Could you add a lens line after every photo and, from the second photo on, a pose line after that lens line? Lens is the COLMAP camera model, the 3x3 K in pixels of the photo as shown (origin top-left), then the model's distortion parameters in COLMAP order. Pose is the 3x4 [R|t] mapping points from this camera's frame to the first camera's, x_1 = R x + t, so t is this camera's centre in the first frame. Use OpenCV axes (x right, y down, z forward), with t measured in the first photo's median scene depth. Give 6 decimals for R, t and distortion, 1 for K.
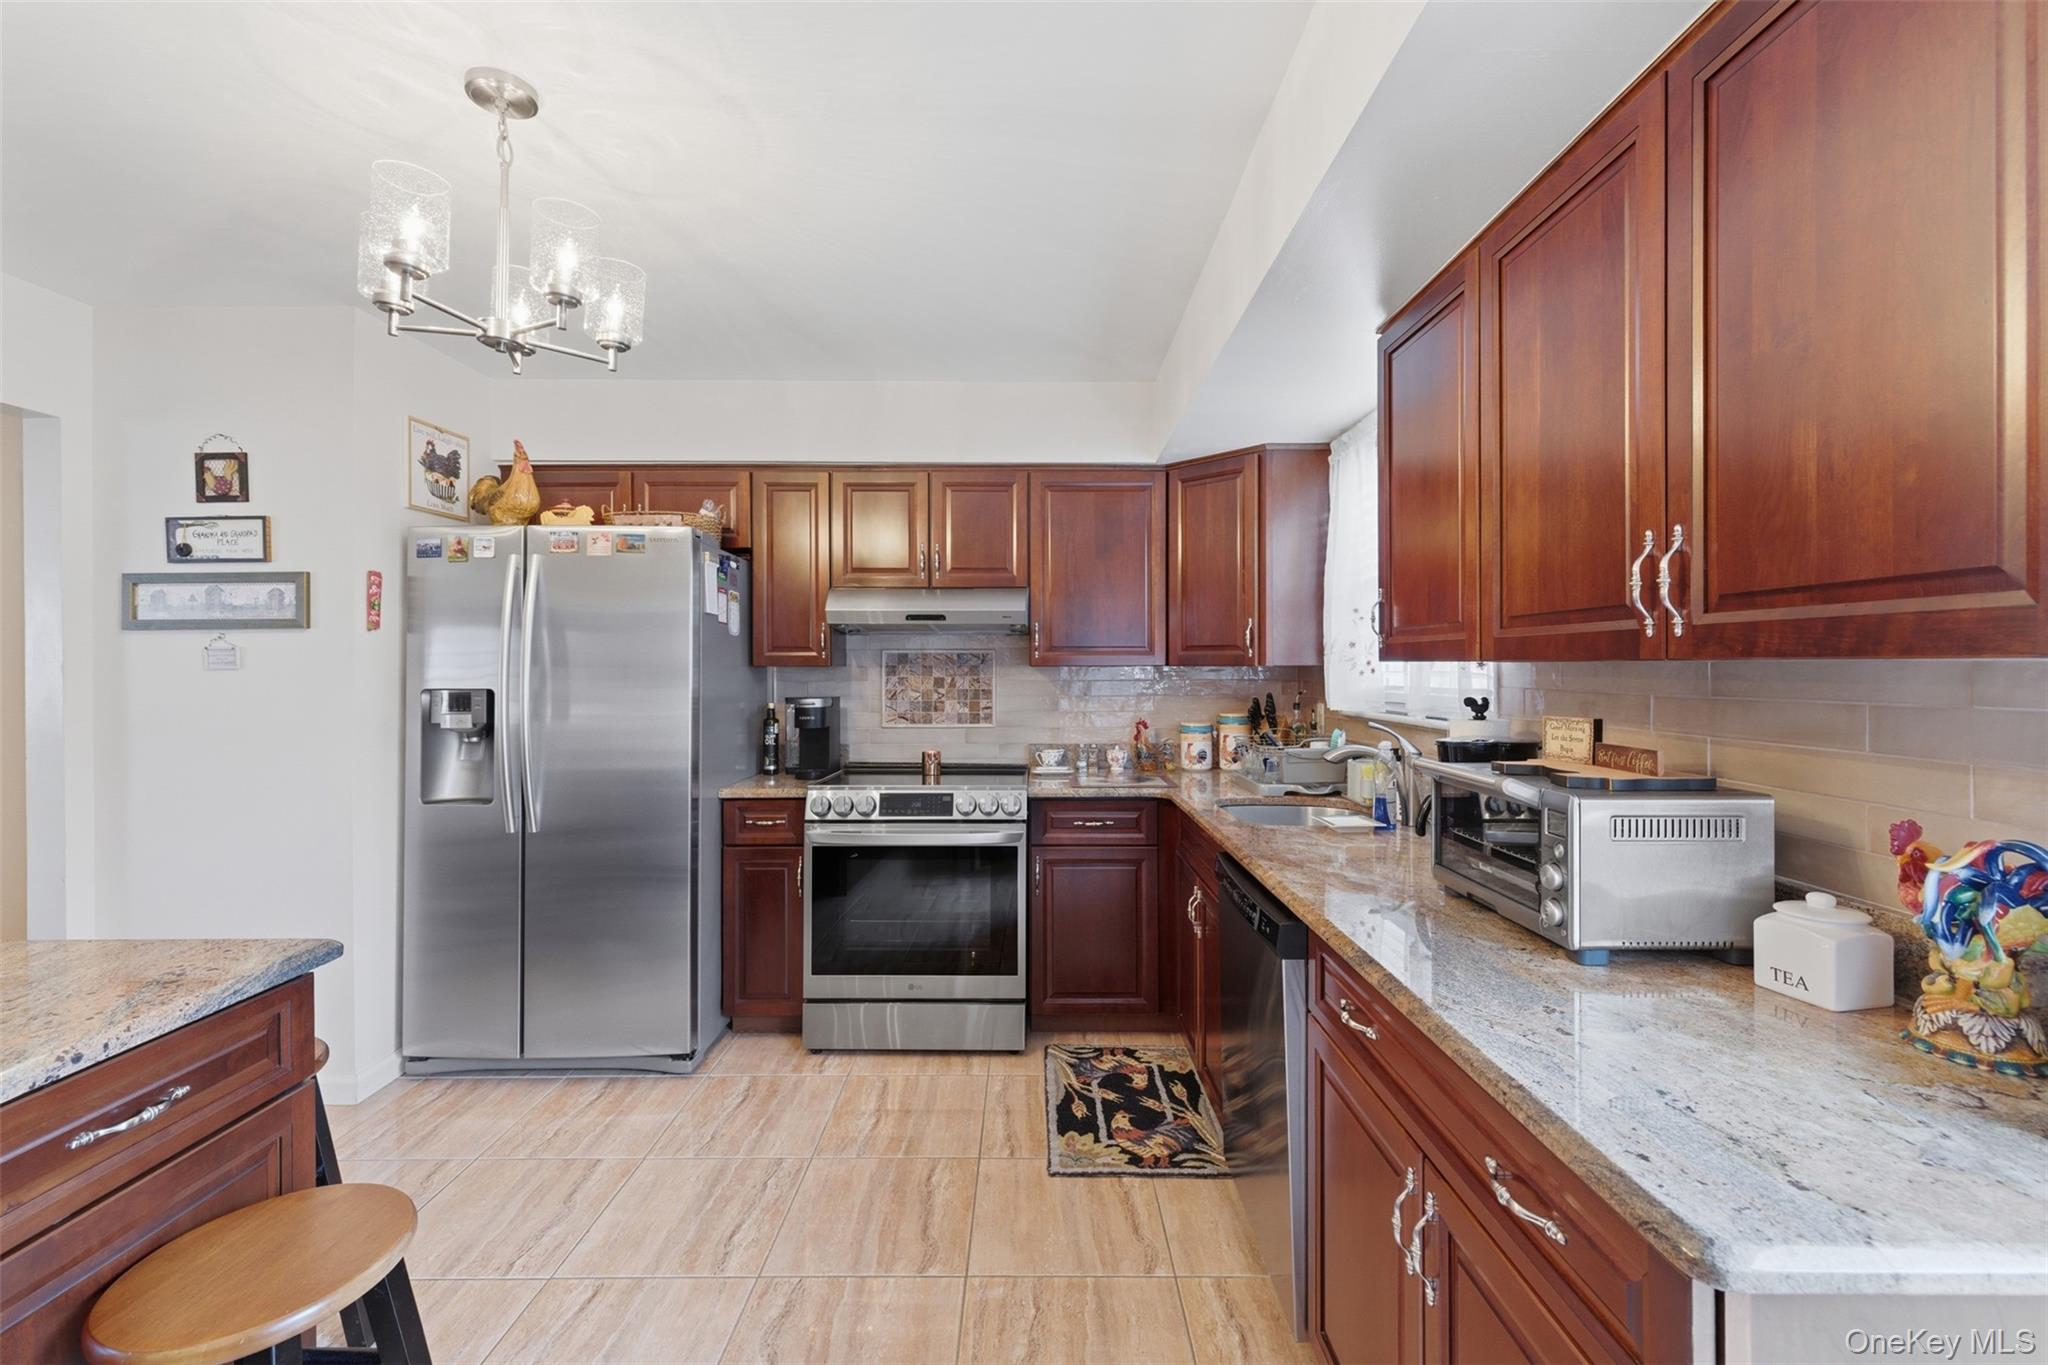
lens RADIAL K [[868.0, 0, 1017.7], [0, 868.0, 671.5], [0, 0, 1]] dist [-0.000287, 0.000636]
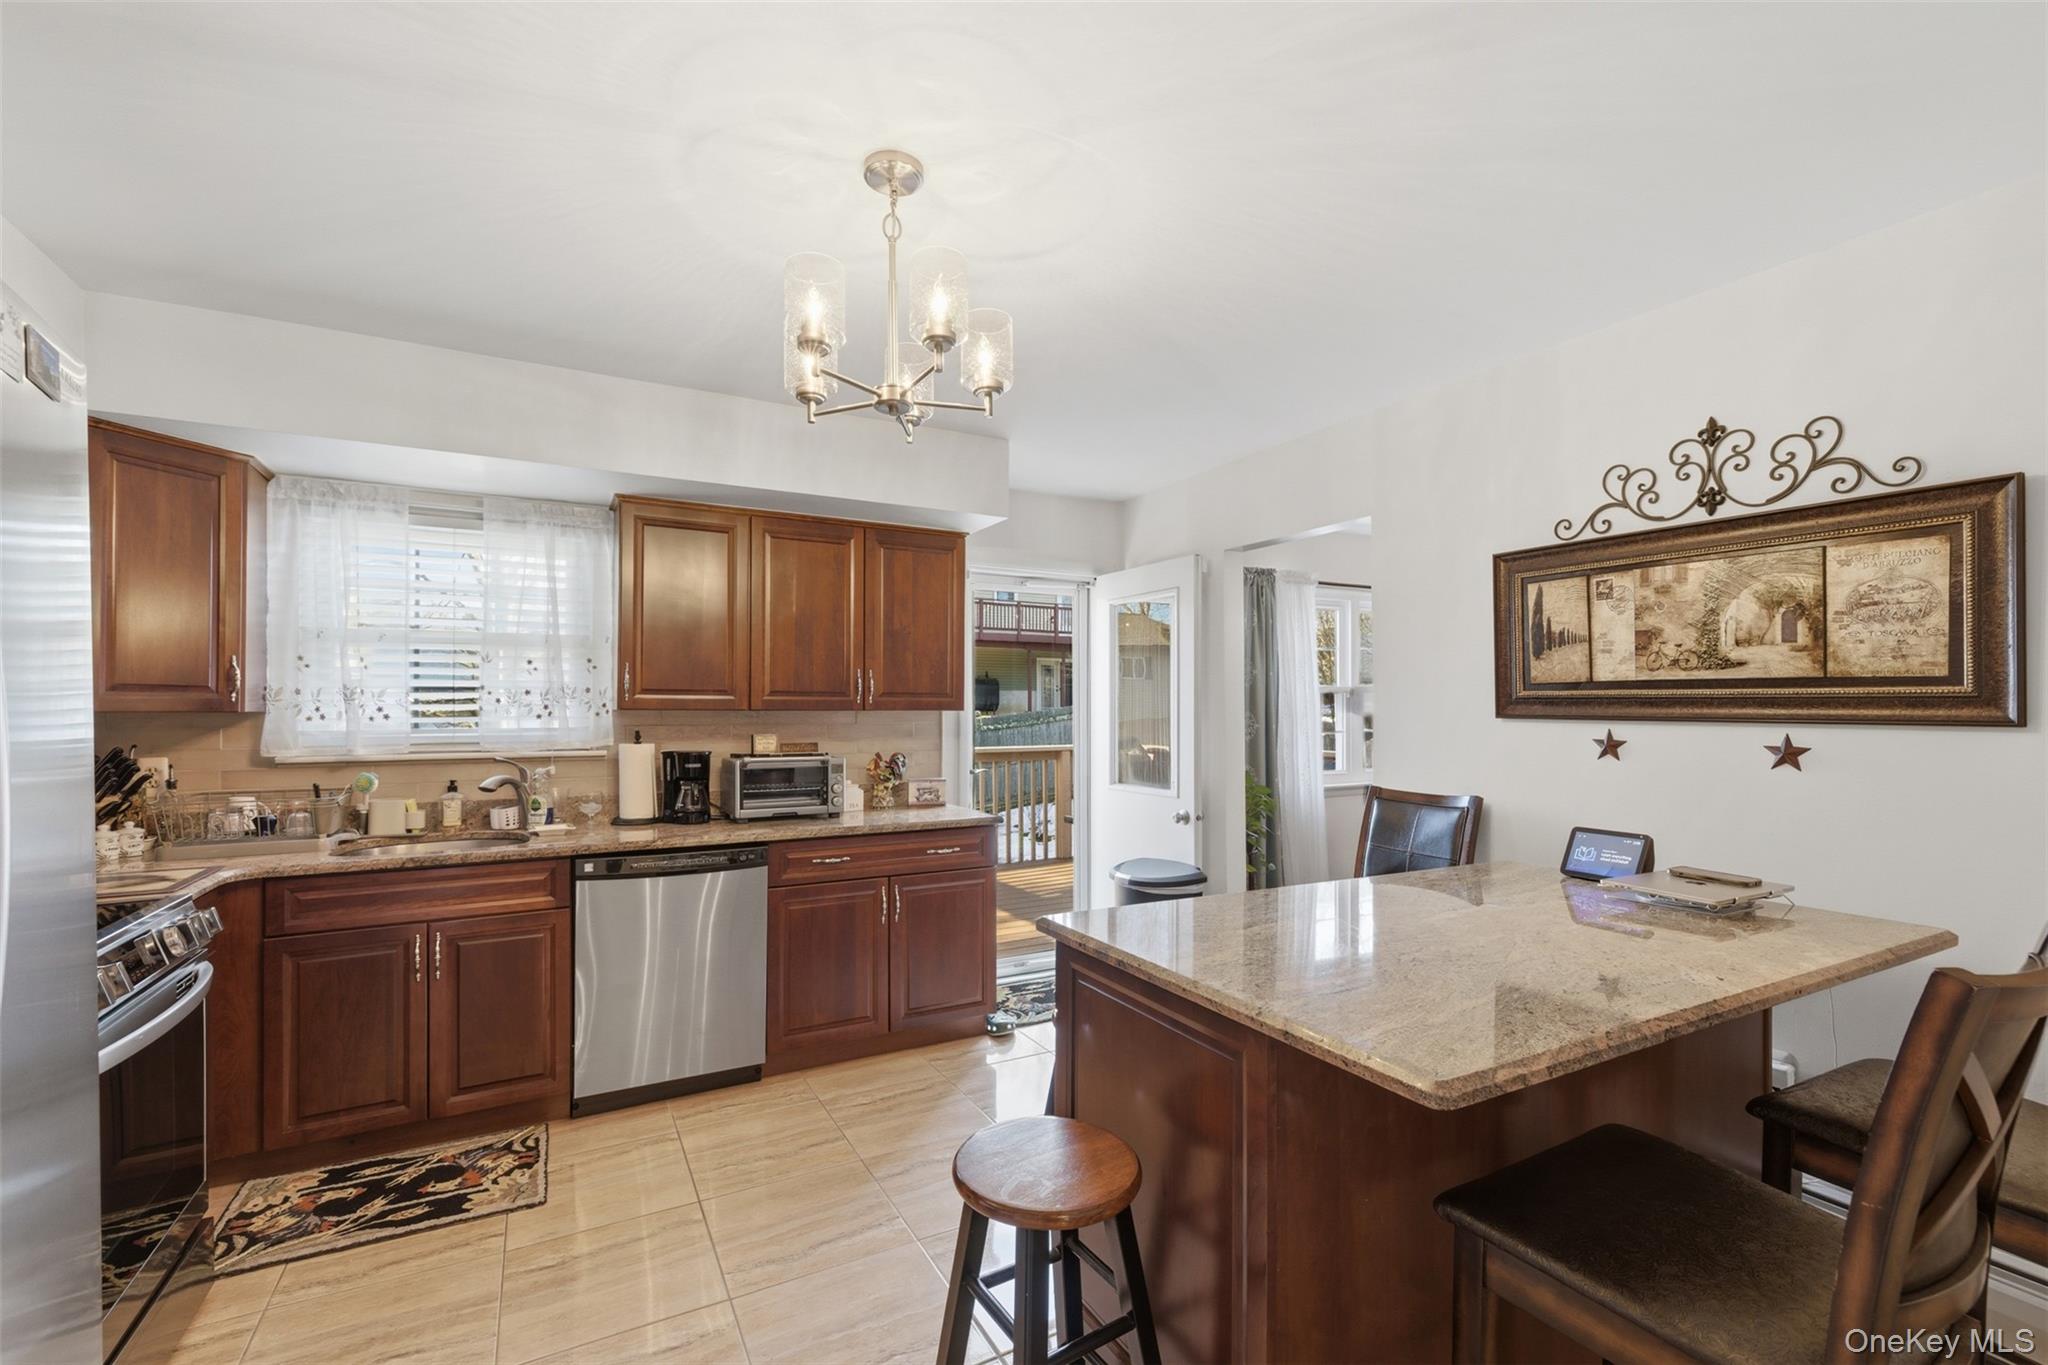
lens RADIAL K [[868.0, 0, 1025.7], [0, 868.0, 696.9], [0, 0, 1]] dist [-0.000287, 0.000636]
pose [[-0.491463, 0.011653, 0.870820, -0.996978], [0.005384, 0.999932, -0.010342, -0.011467], [-0.870882, -0.000394, -0.491493, 0.869525]]
